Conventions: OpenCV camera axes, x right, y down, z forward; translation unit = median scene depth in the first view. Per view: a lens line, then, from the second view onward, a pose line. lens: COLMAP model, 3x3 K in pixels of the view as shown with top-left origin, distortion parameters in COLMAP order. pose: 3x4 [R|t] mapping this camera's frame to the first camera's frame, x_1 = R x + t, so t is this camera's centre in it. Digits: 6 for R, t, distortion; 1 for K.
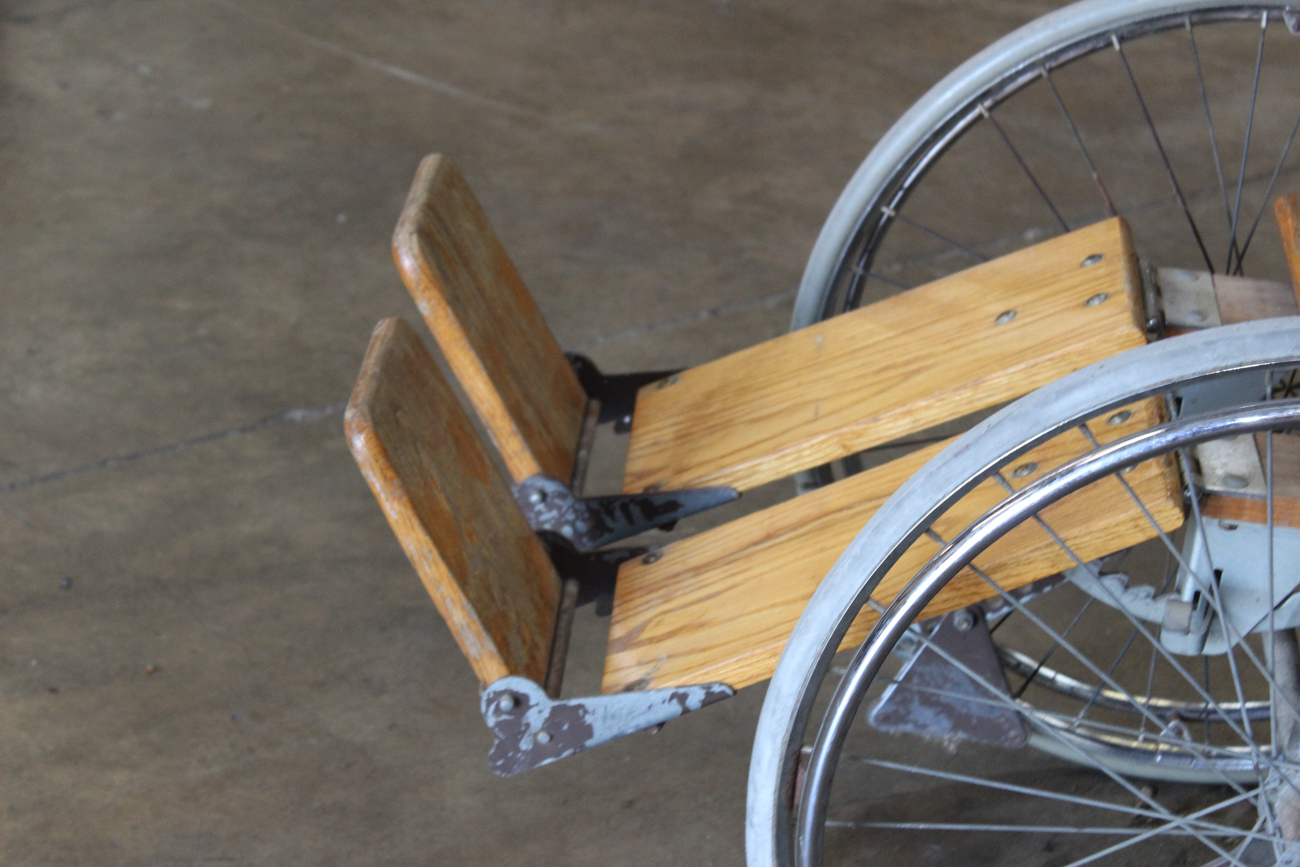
lens RADIAL K [[3180.1, 0, 645.5], [0, 3180.1, 423.9], [0, 0, 1]] dist [0.076188, 0.000000]
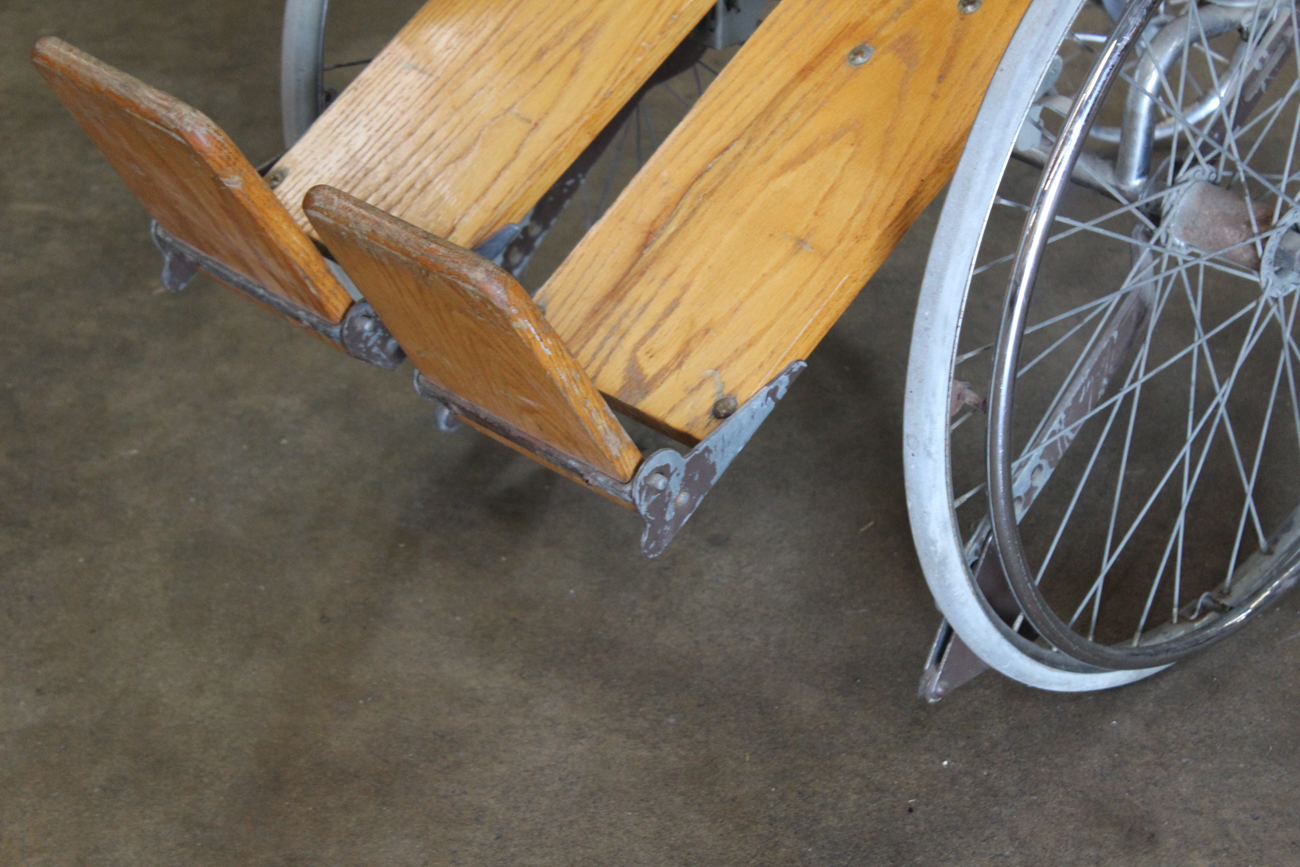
lens RADIAL K [[3180.1, 0, 648.2], [0, 3180.1, 427.1], [0, 0, 1]] dist [0.076188, 0.000000]
pose [[0.630775, -0.462997, 0.622701, -0.622762], [0.382585, 0.883731, 0.269534, -0.183441], [-0.675094, 0.068221, 0.734571, 0.285348]]
